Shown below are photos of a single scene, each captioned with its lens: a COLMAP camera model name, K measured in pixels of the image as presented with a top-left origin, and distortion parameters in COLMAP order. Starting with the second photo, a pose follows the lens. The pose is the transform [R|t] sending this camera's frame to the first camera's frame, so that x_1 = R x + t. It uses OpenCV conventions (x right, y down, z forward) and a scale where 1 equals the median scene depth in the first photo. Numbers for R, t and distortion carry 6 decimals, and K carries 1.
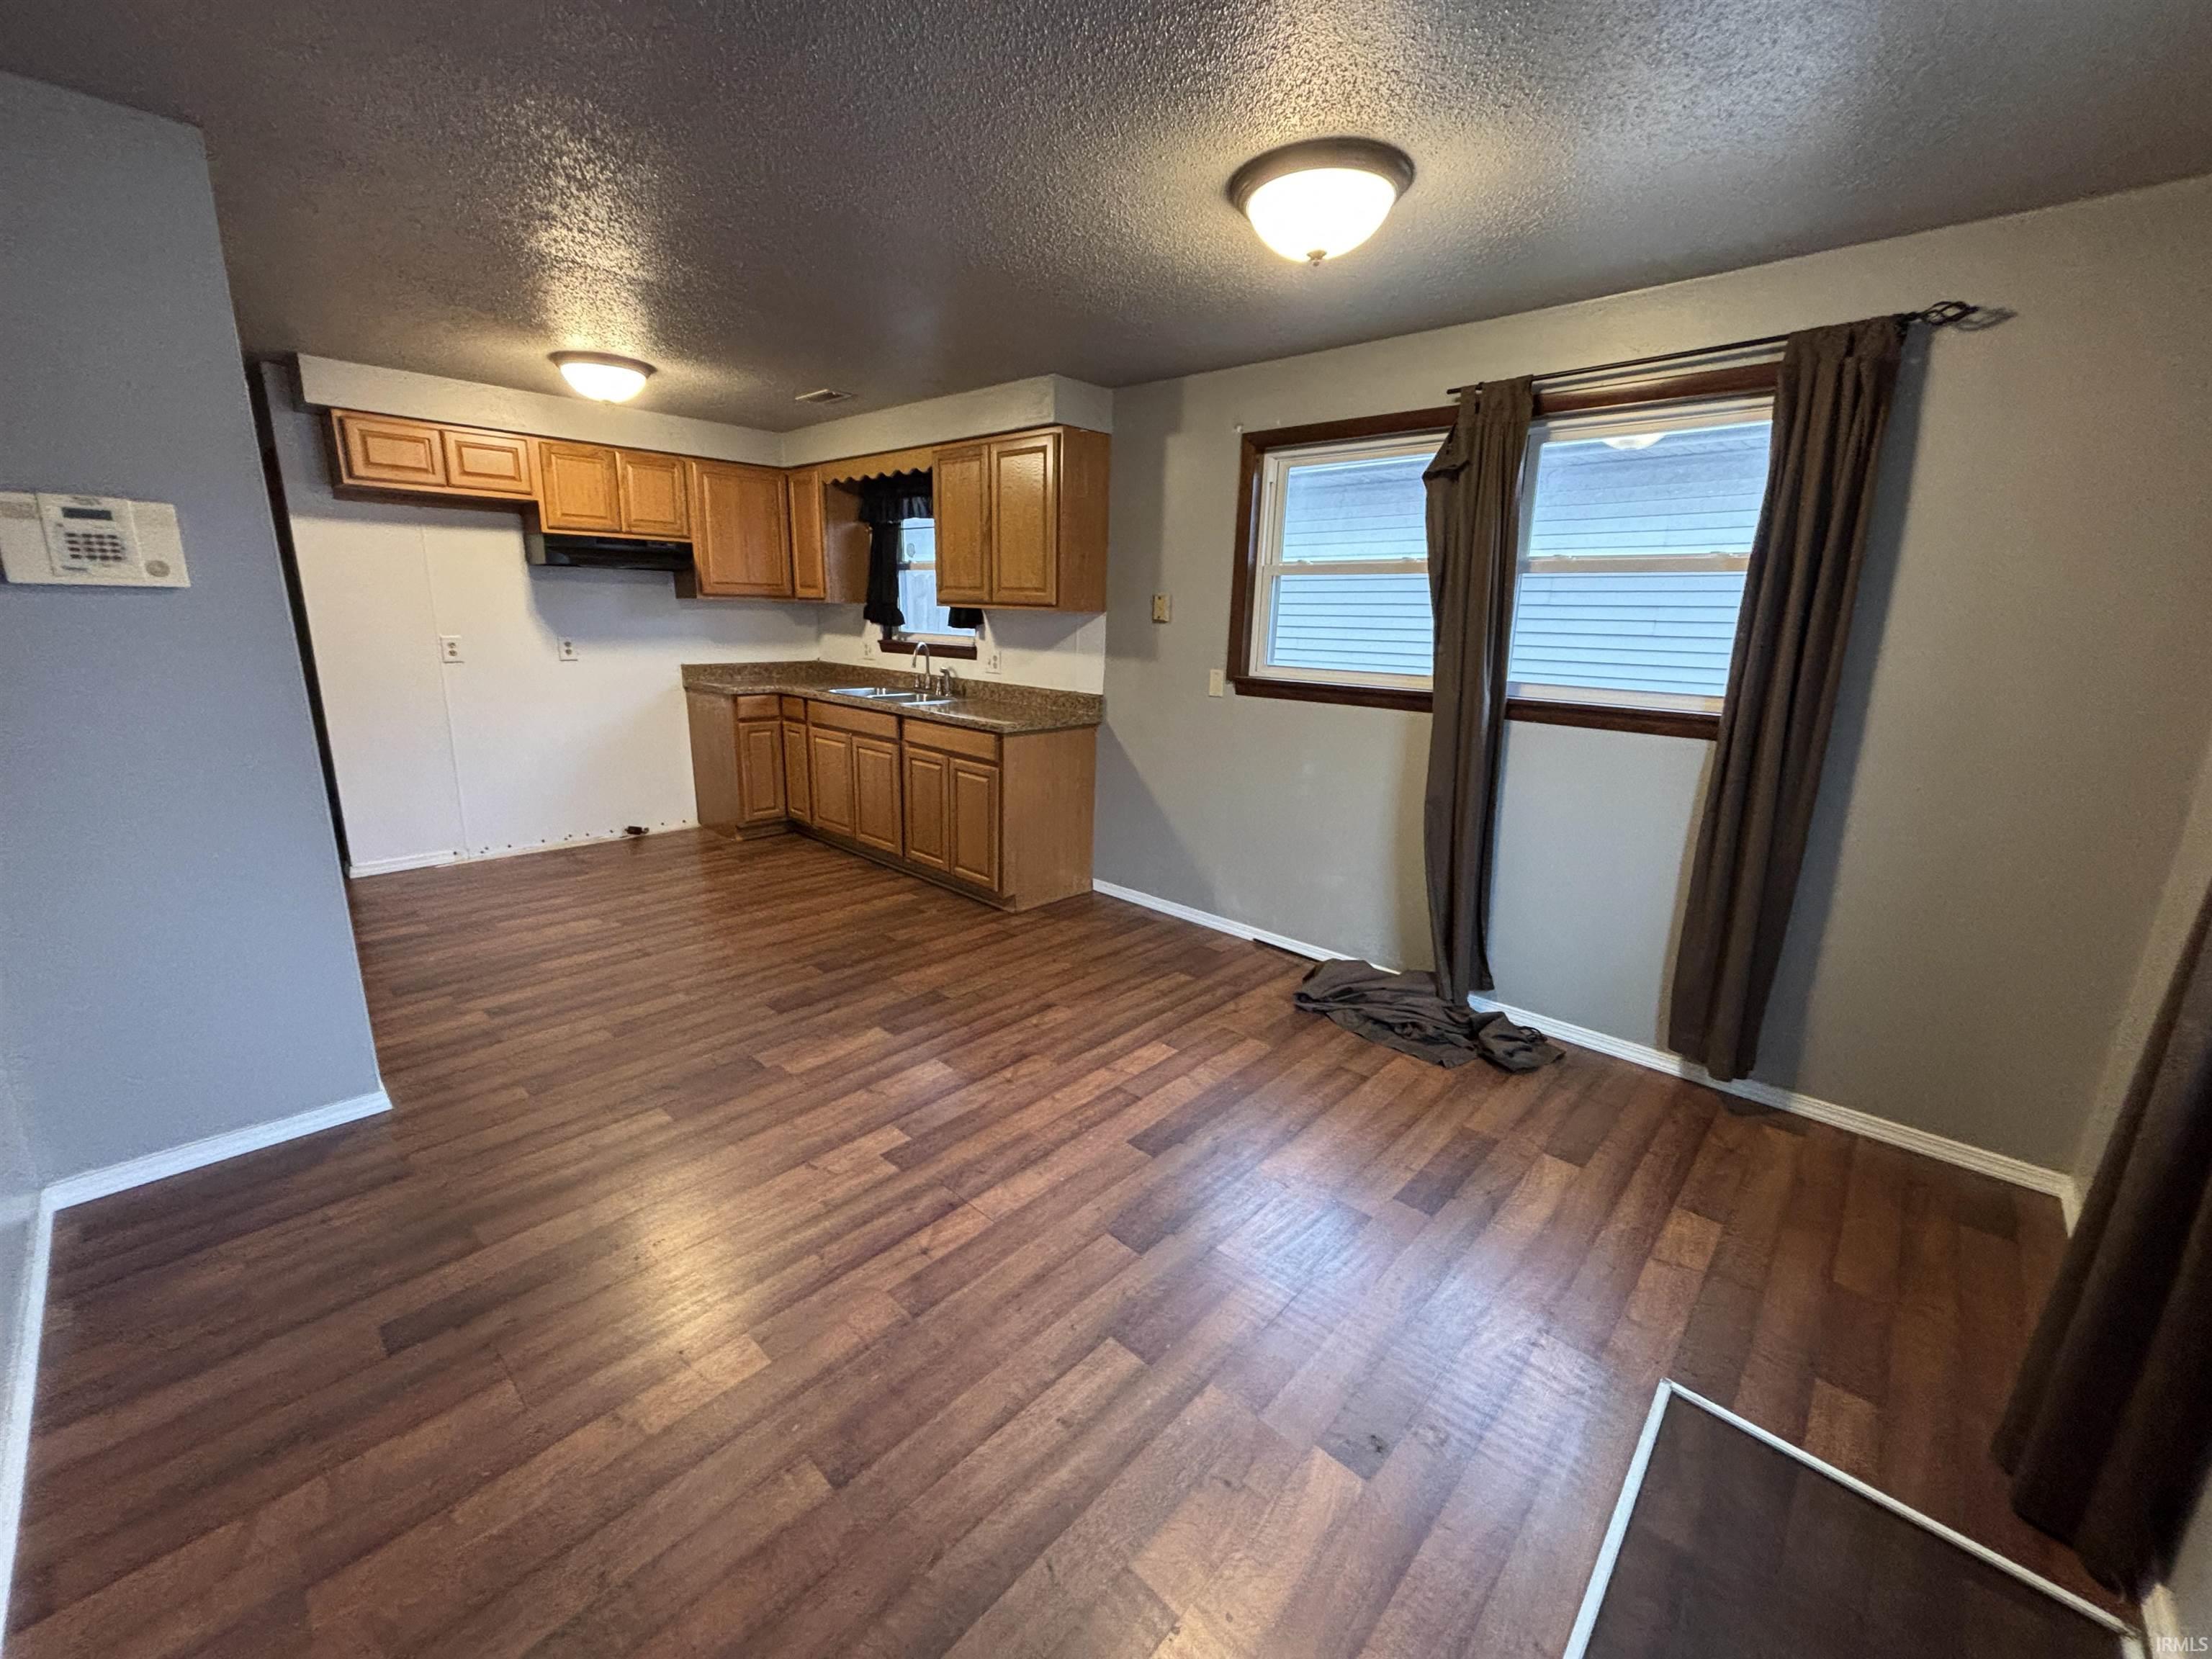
lens RADIAL K [[885.9, 0, 1091.6], [0, 885.9, 815.8], [0, 0, 1]] dist [-0.002200, -0.000376]
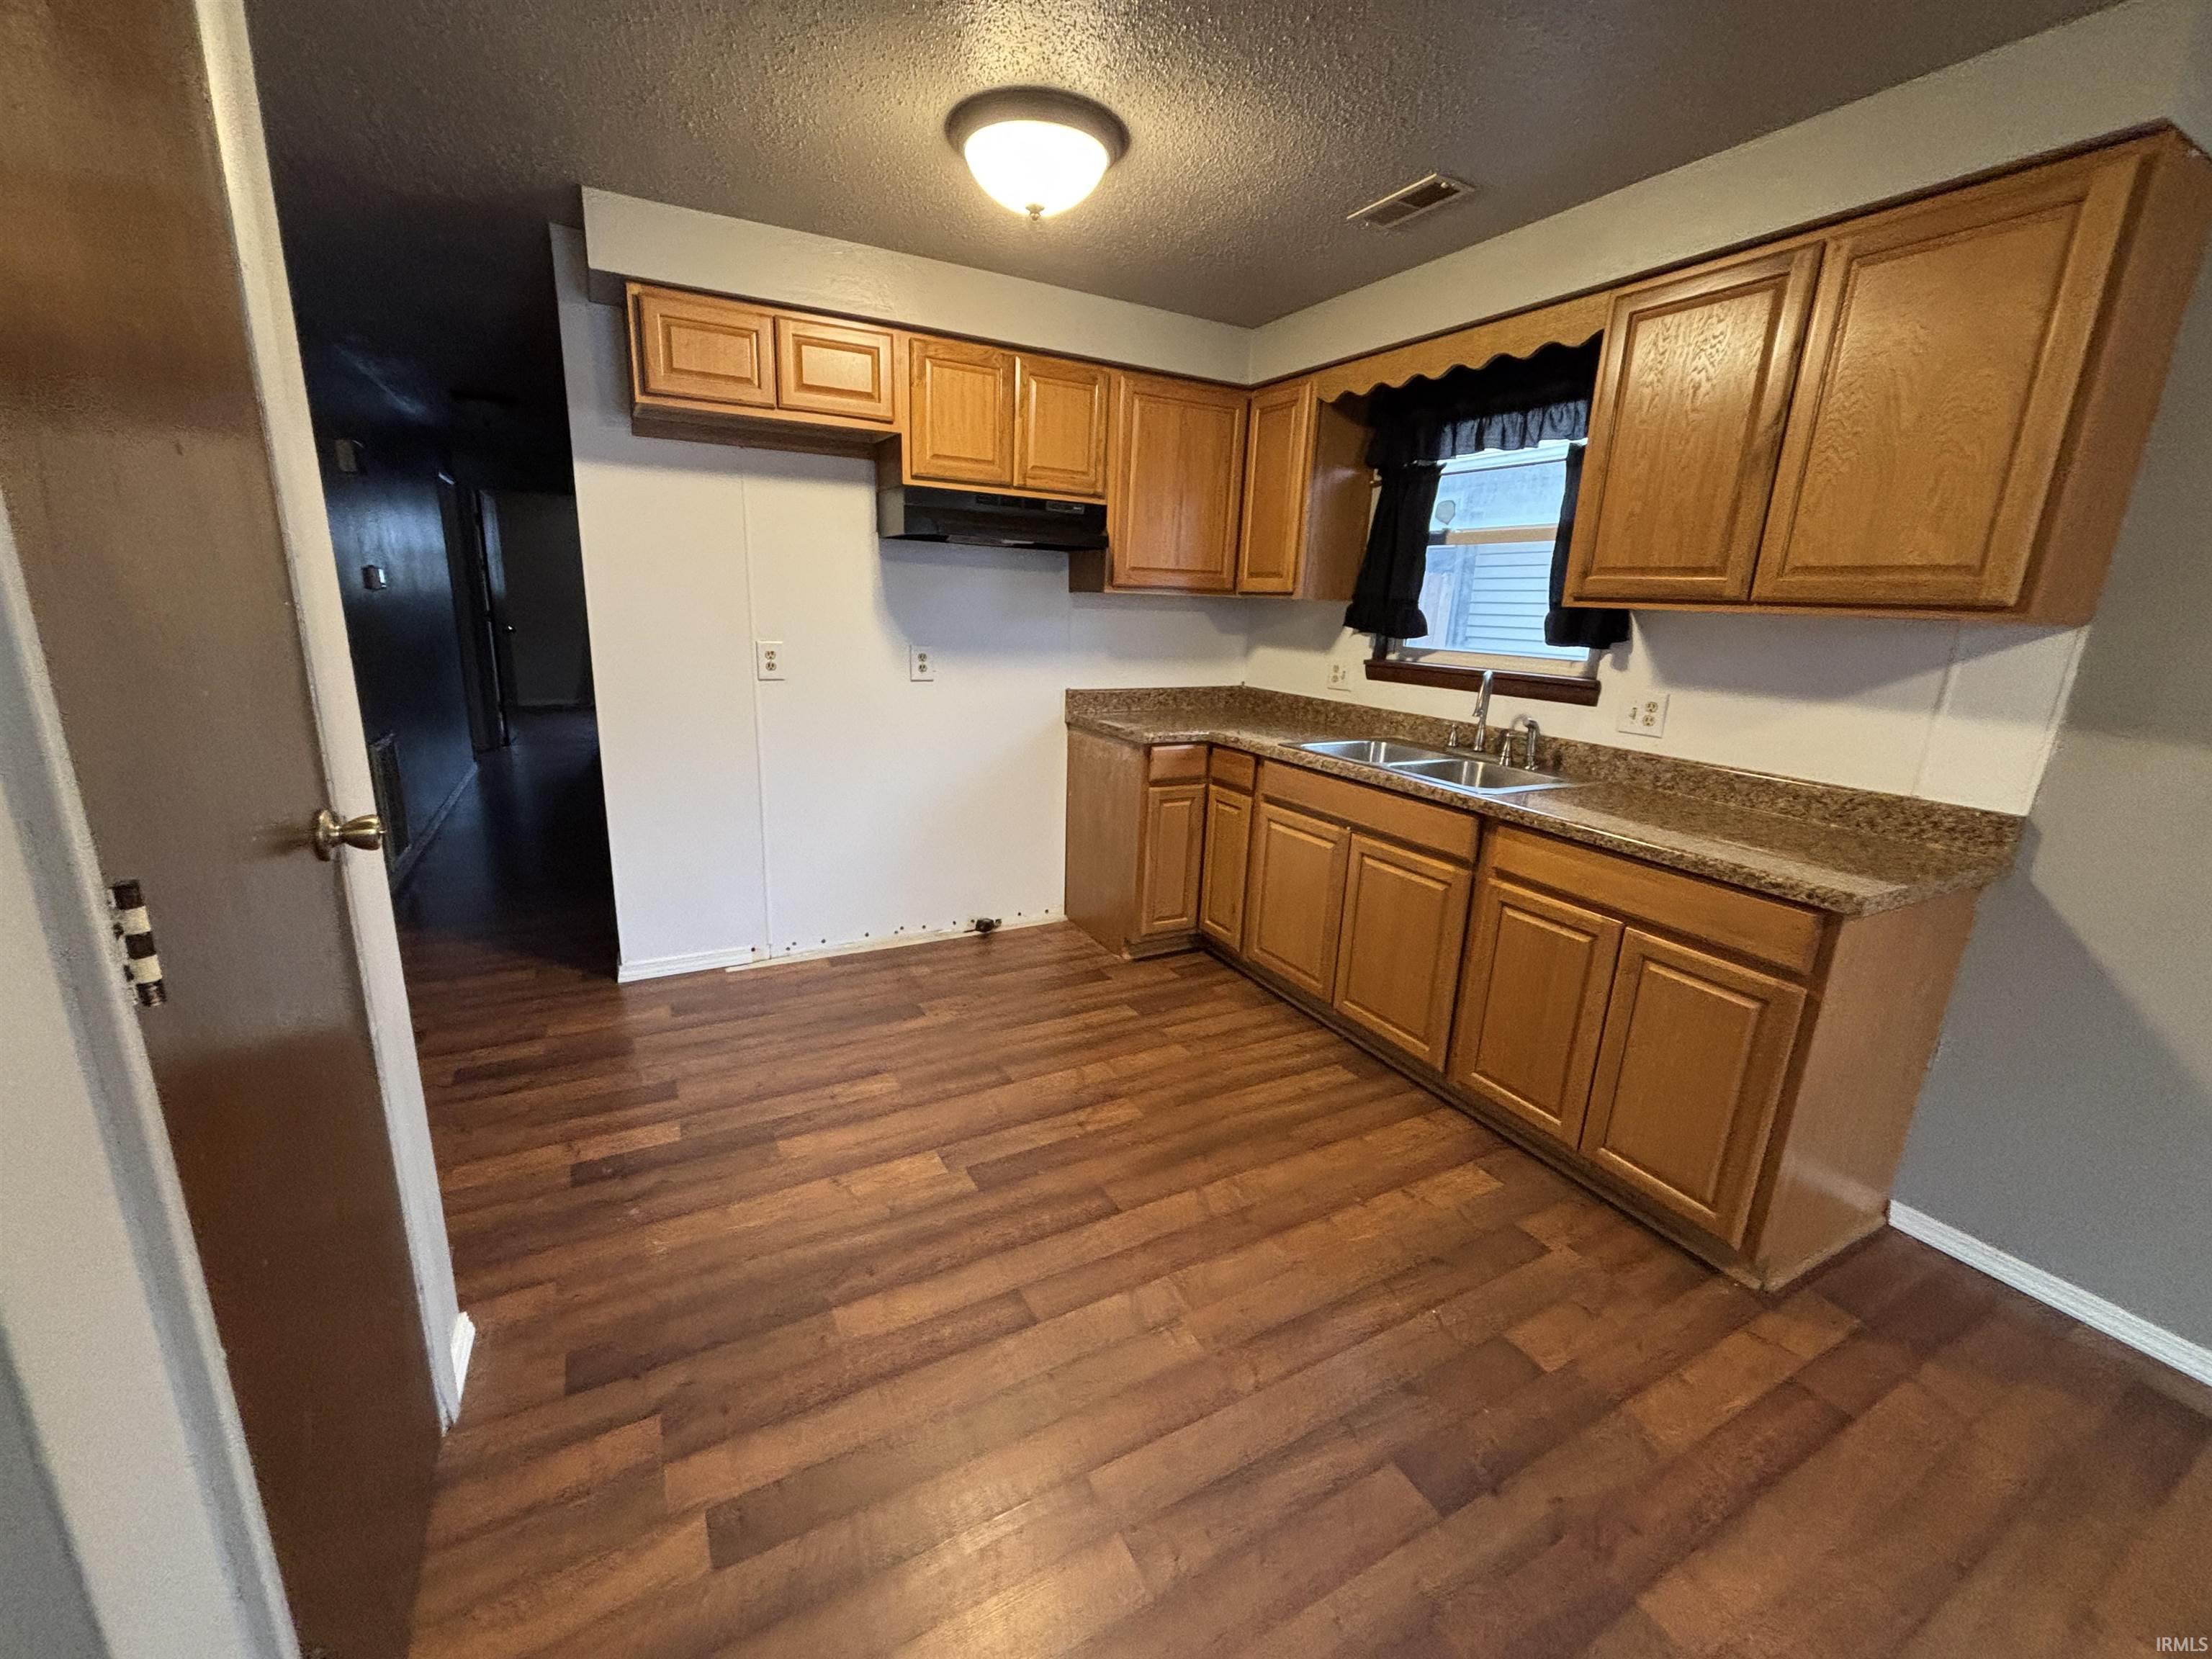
lens RADIAL K [[885.9, 0, 1083.1], [0, 885.9, 820.5], [0, 0, 1]] dist [-0.002200, -0.000376]
pose [[0.944030, 0.086185, -0.318403, -0.268766], [-0.084966, 0.996226, 0.017744, -0.099238], [0.318730, 0.010302, 0.947789, 0.429411]]
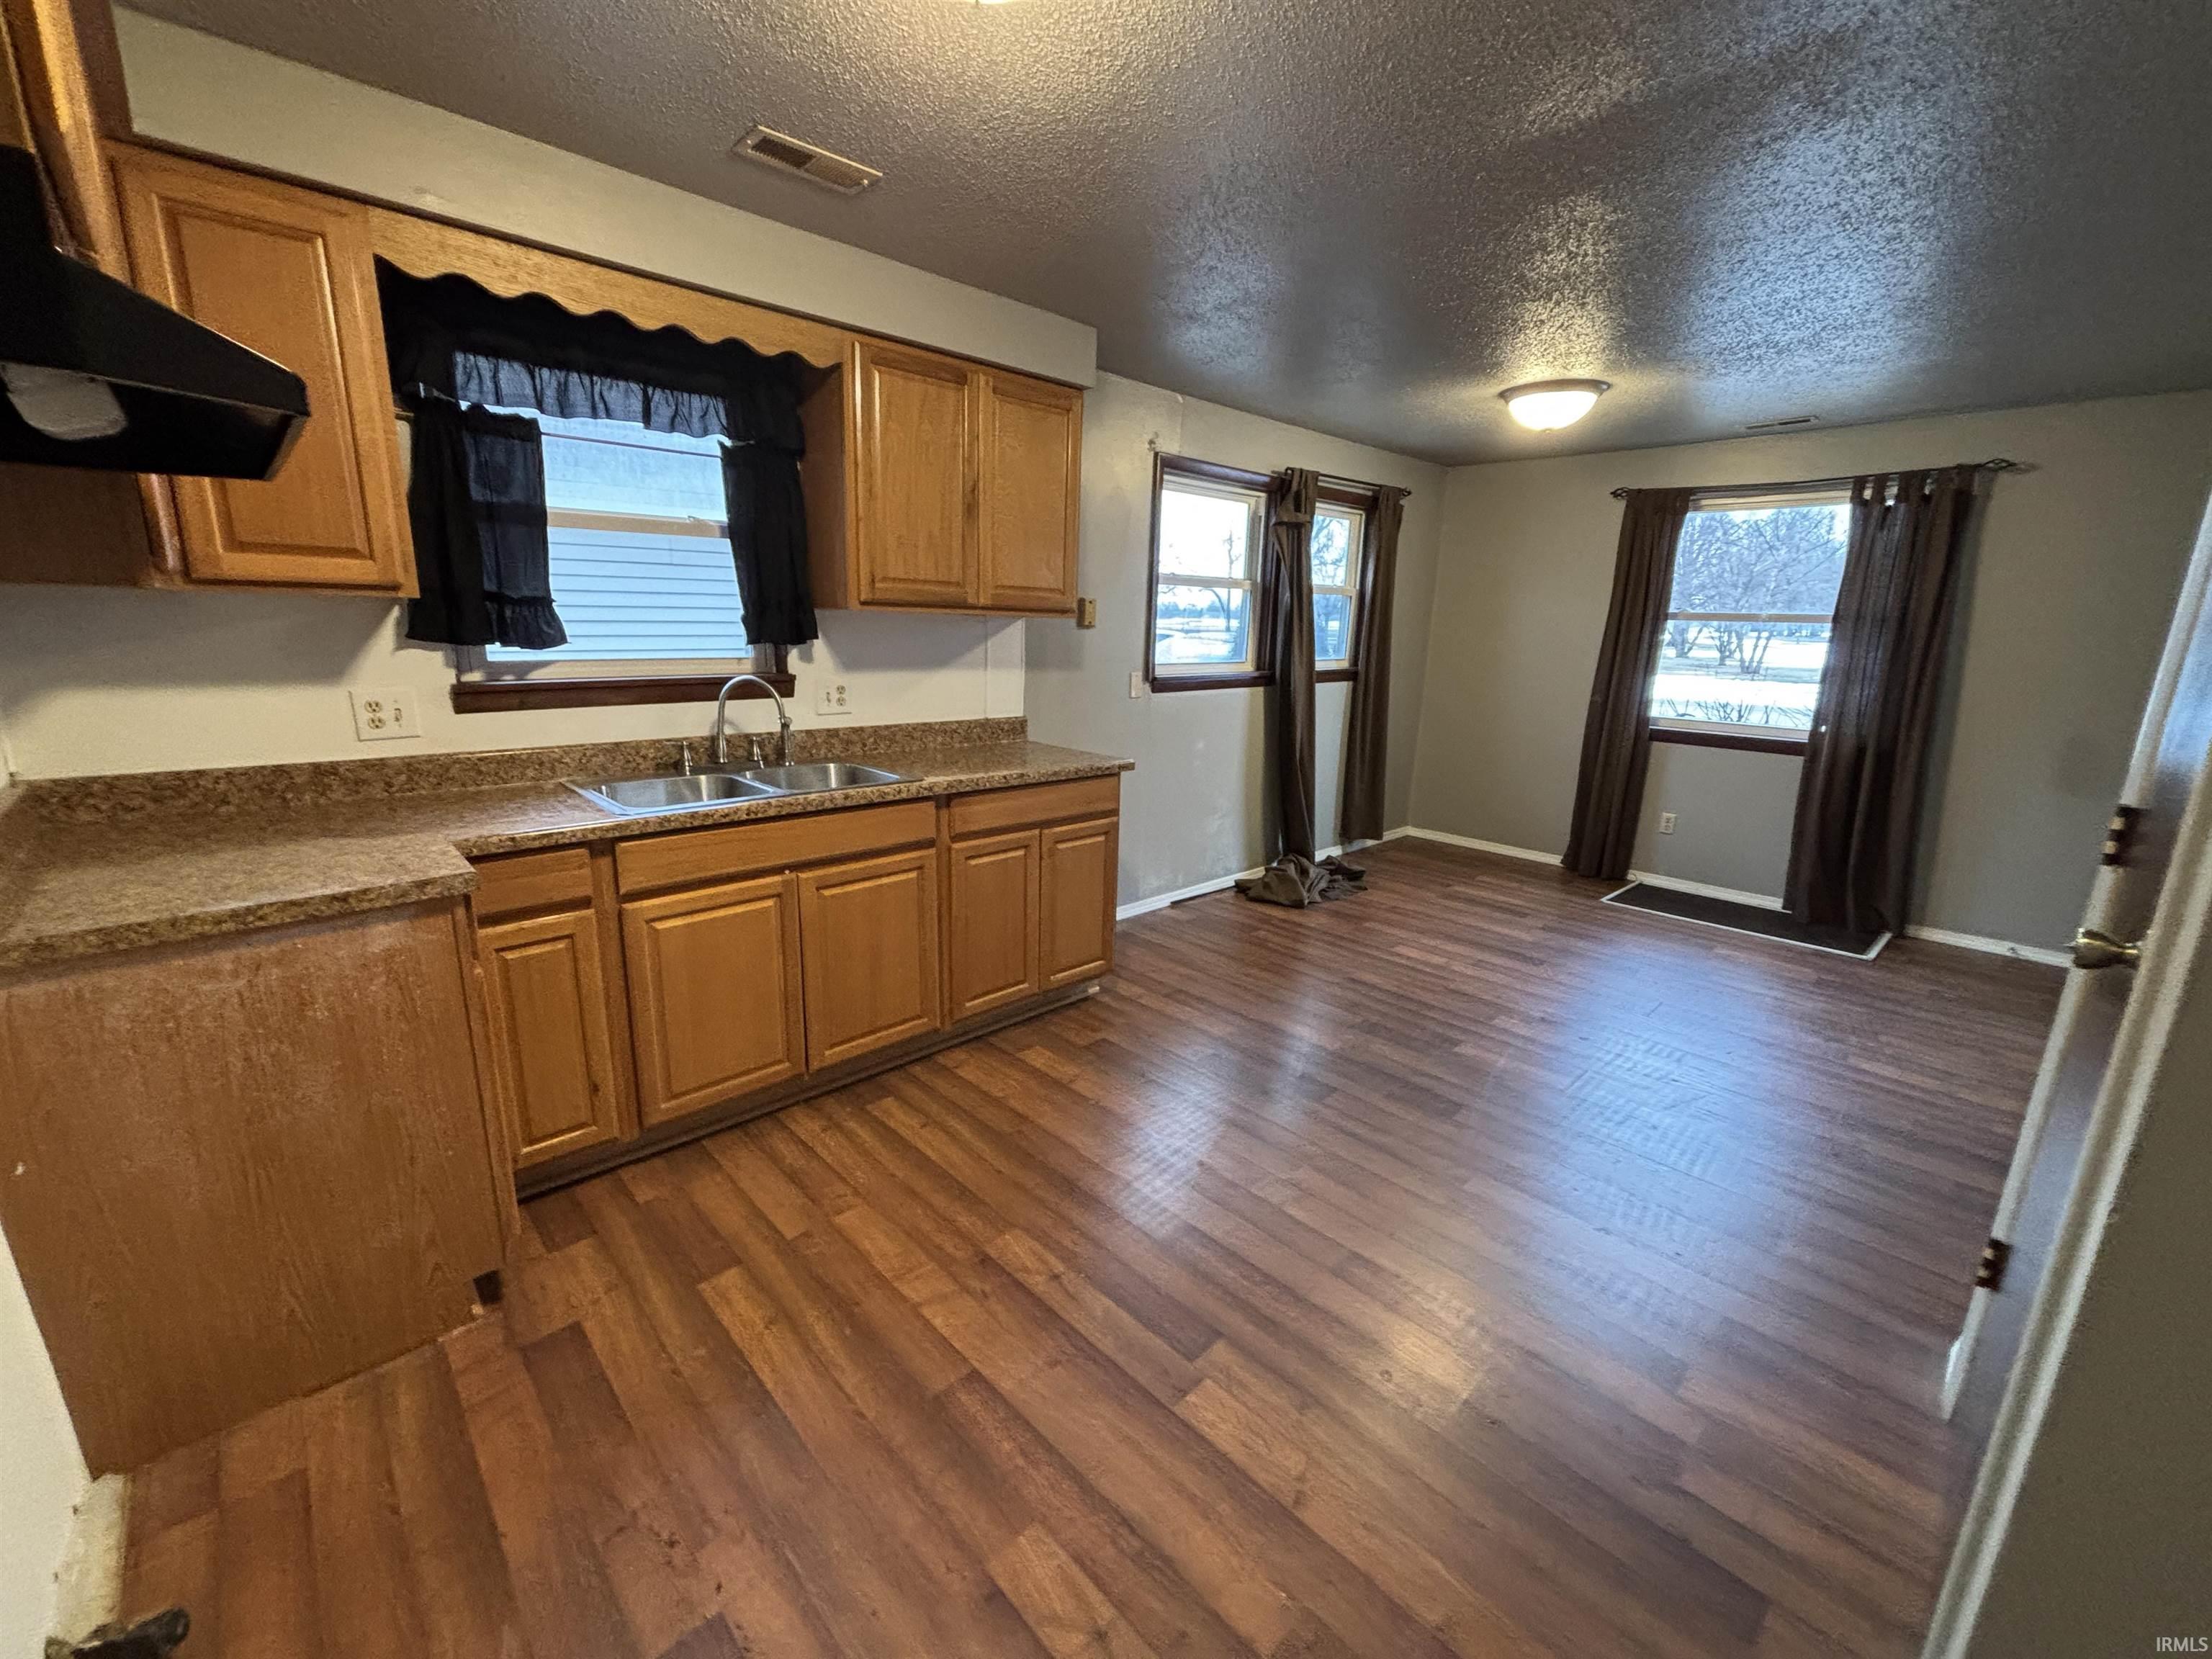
lens RADIAL K [[885.9, 0, 1087.6], [0, 885.9, 814.1], [0, 0, 1]] dist [-0.002200, -0.000376]
pose [[0.065677, -0.238146, 0.969006, -0.774935], [0.206427, 0.953338, 0.220305, -0.209341], [-0.976255, 0.185560, 0.111772, 0.824727]]
